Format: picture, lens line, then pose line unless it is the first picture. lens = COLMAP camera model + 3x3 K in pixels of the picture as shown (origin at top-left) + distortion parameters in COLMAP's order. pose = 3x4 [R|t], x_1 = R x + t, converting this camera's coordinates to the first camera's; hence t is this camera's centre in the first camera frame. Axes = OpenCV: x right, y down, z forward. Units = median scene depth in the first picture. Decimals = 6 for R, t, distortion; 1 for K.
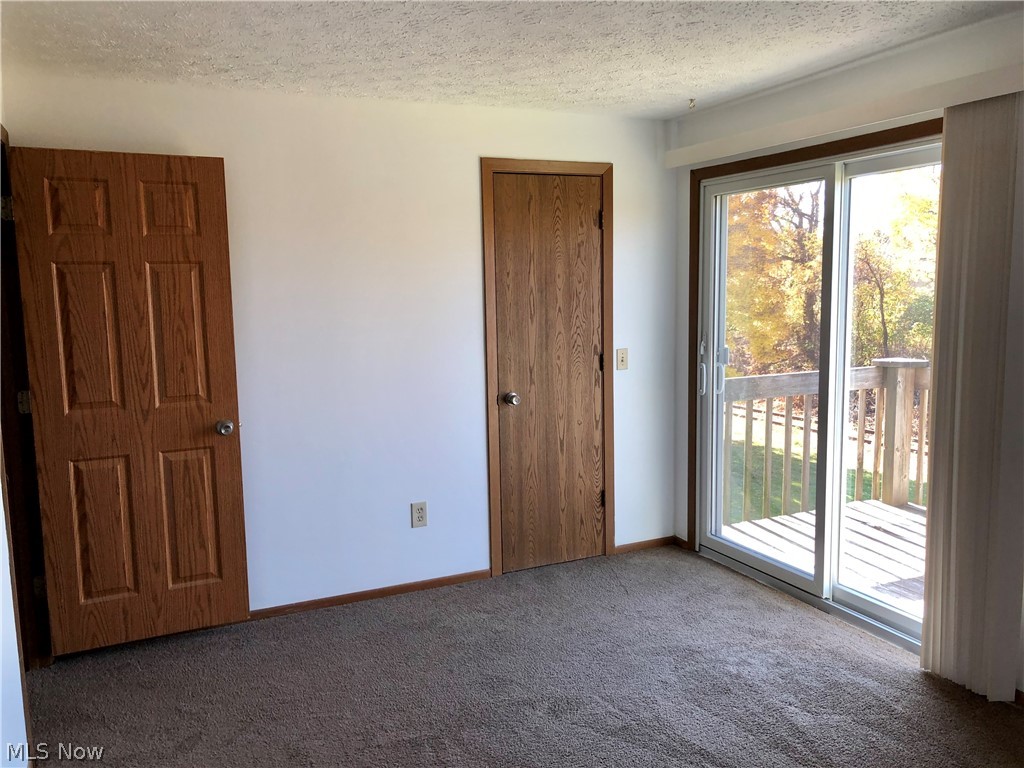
lens RADIAL K [[840.7, 0, 509.5], [0, 840.7, 382.9], [0, 0, 1]] dist [0.030258, -0.031131]
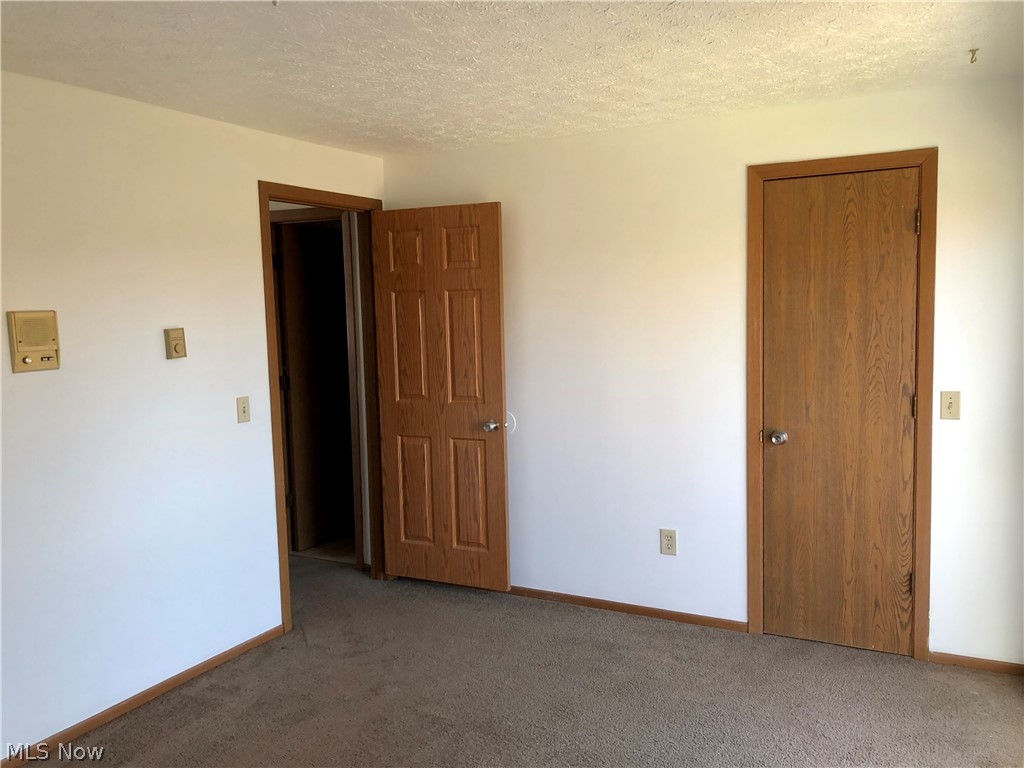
lens RADIAL K [[836.8, 0, 510.5], [0, 836.8, 379.2], [0, 0, 1]] dist [0.072347, -0.075814]
pose [[0.606088, 0.076588, -0.791702, 0.516942], [-0.083872, 0.995958, 0.032139, -0.045007], [0.790963, 0.046923, 0.610062, 0.242285]]
